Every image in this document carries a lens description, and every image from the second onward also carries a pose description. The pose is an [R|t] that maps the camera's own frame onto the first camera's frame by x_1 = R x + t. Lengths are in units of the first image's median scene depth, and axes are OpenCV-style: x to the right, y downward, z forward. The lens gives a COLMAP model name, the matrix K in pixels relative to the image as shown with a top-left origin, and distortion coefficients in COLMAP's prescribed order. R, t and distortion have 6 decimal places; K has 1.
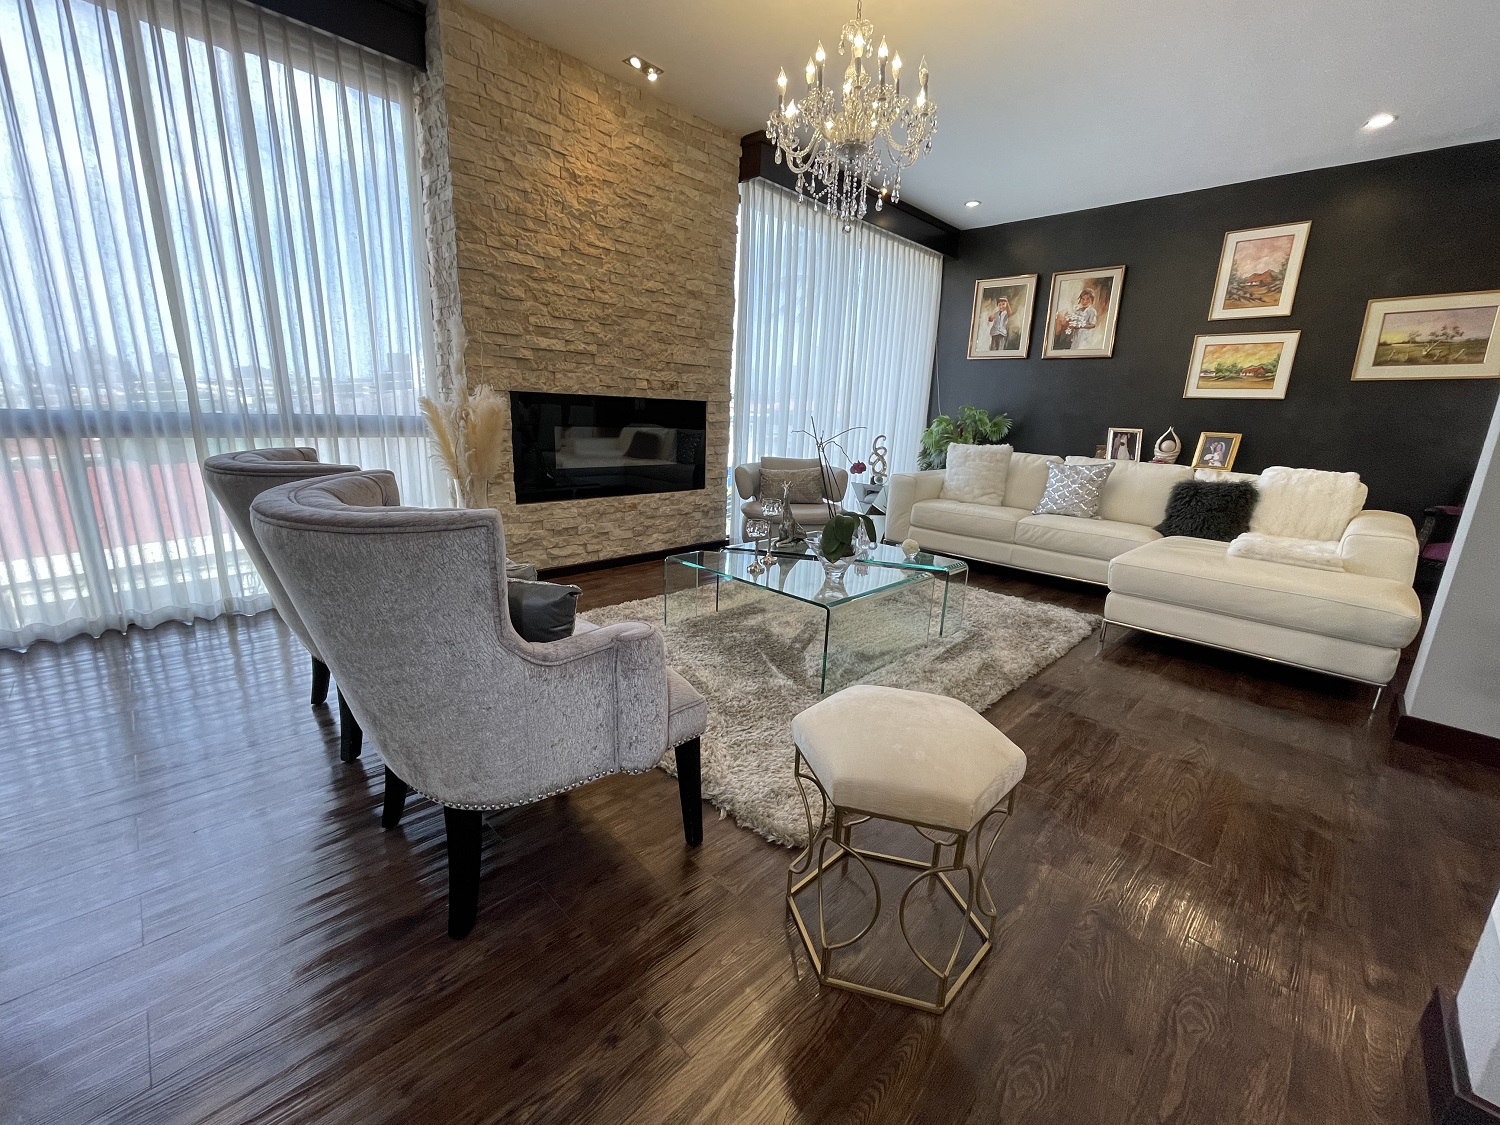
lens RADIAL K [[609.1, 0, 742.3], [0, 609.1, 567.7], [0, 0, 1]] dist [-0.008310, 0.002054]
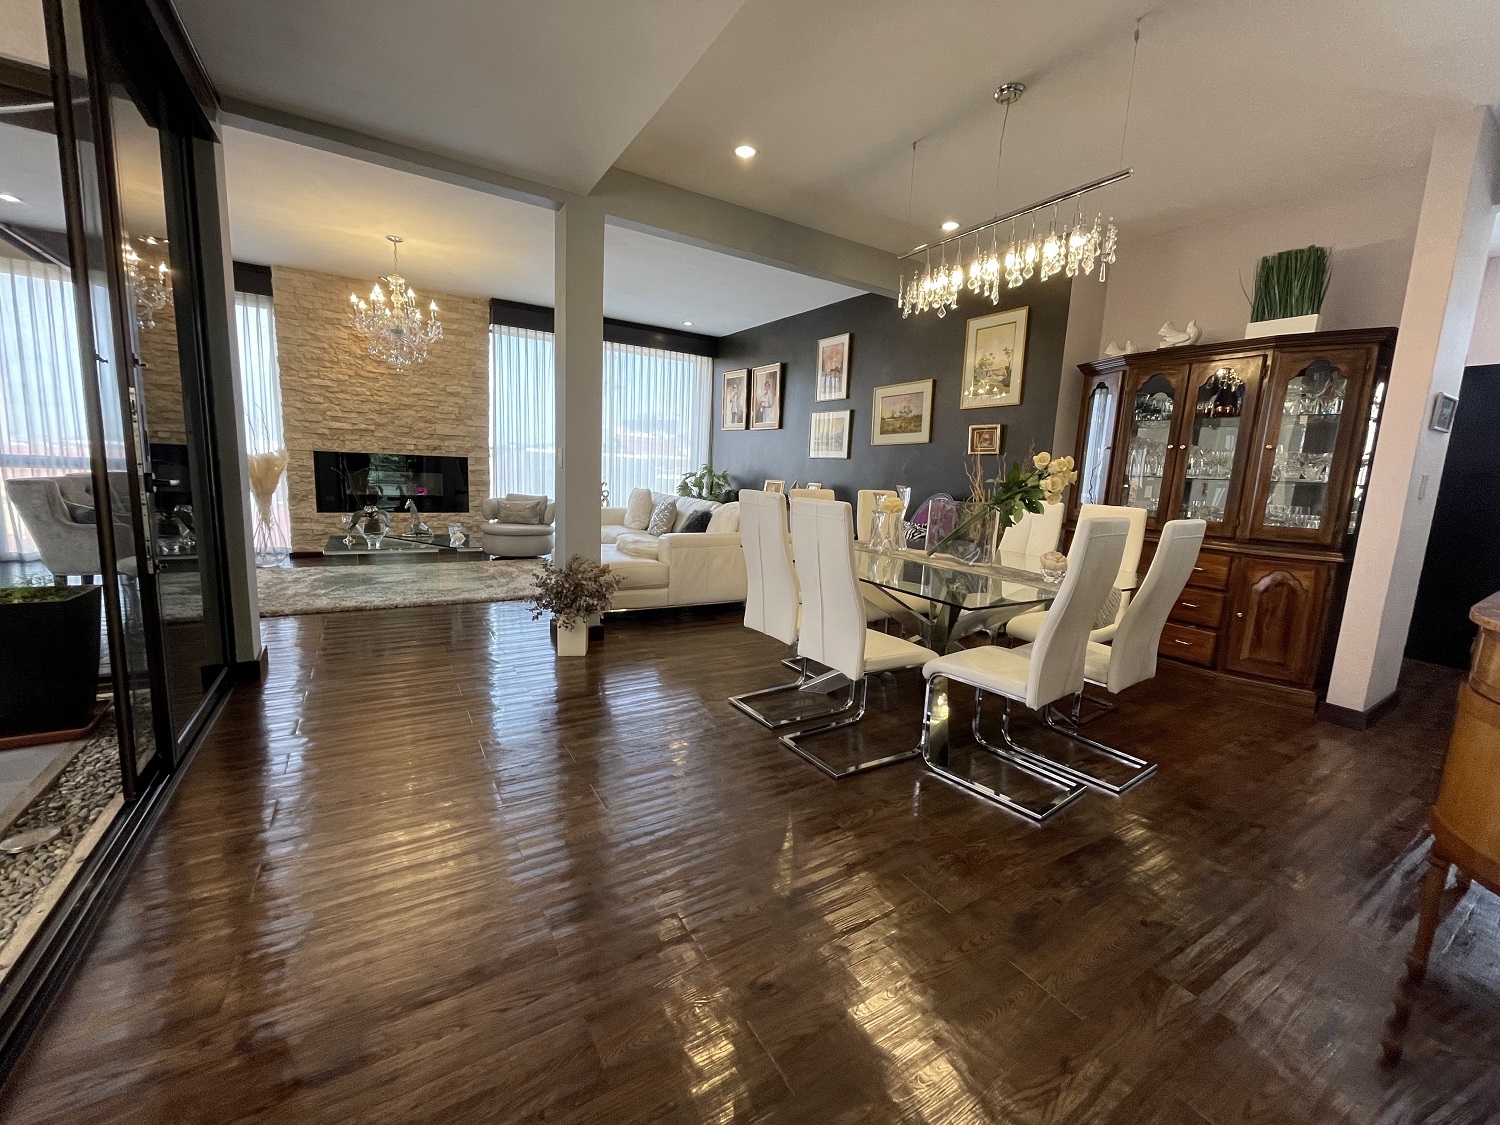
lens RADIAL K [[609.1, 0, 753.5], [0, 609.1, 568.1], [0, 0, 1]] dist [-0.008310, 0.002054]
pose [[0.969640, 0.050755, -0.239212, 1.161491], [-0.073525, 0.993470, -0.087242, 0.106739], [0.233222, 0.102182, 0.967040, -0.367555]]
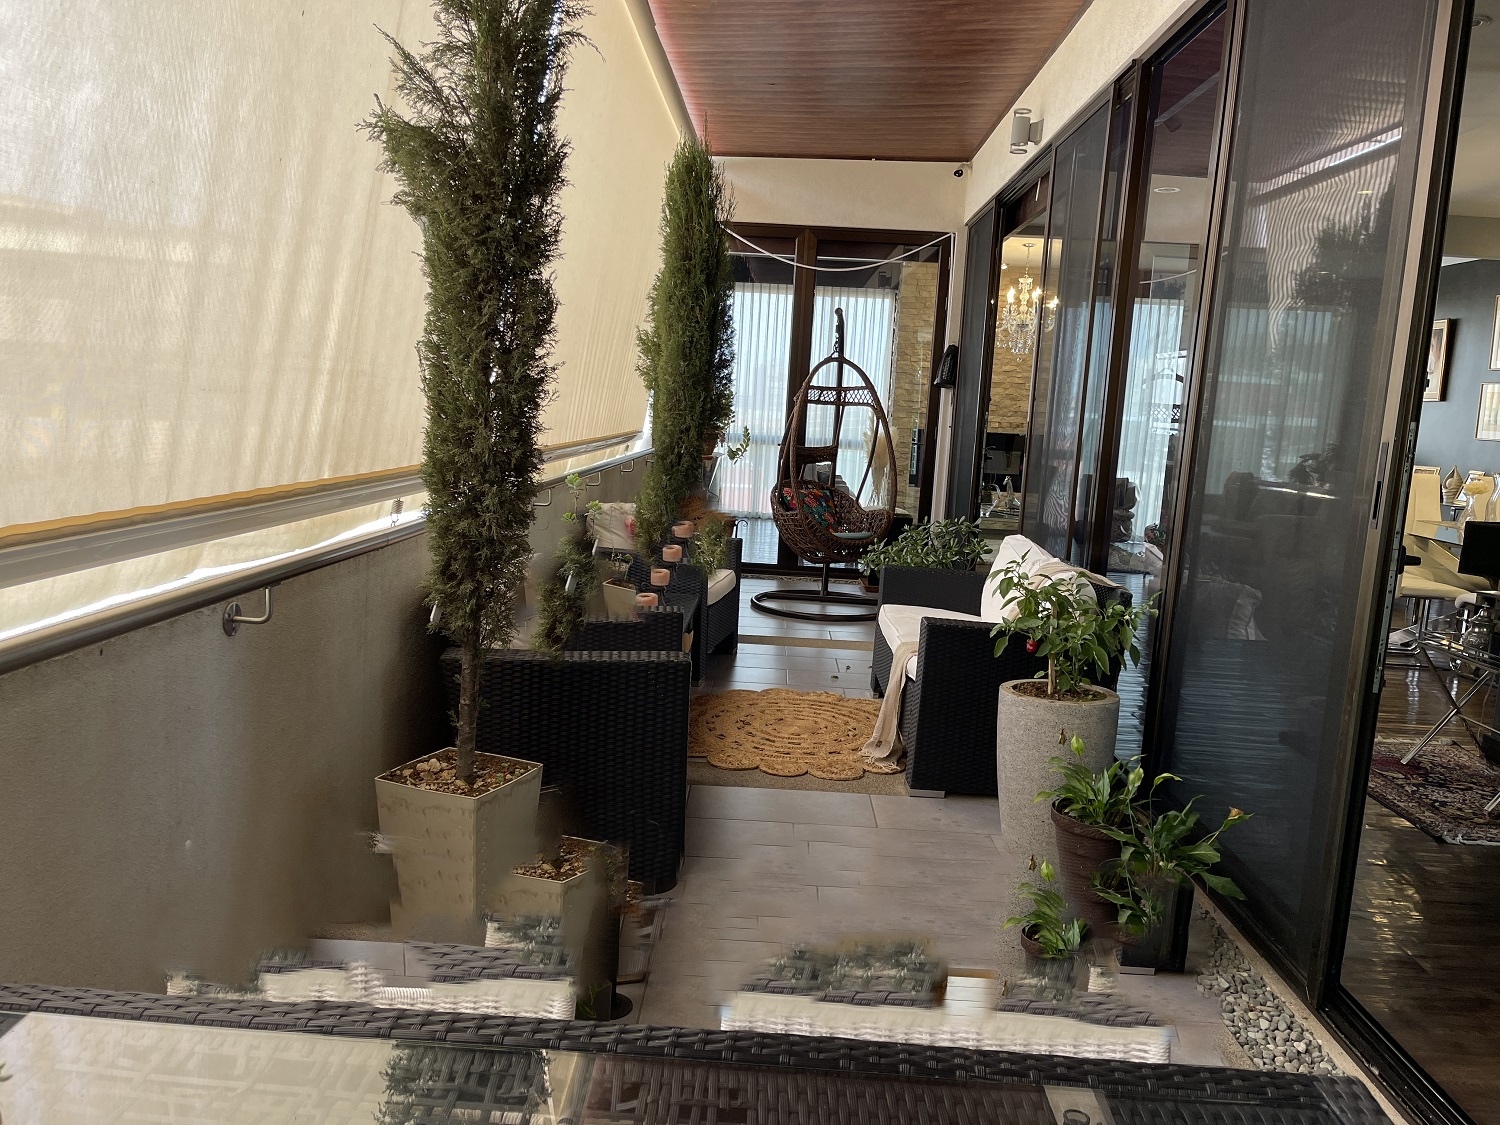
lens RADIAL K [[1130.9, 0, 750.3], [0, 1130.9, 570.3], [0, 0, 1]] dist [0.008411, -0.000352]
pose [[0.680268, 0.105931, -0.725268, 1.651560], [-0.205132, 0.977475, -0.049636, 0.375811], [0.703674, 0.182542, 0.686675, -1.512837]]
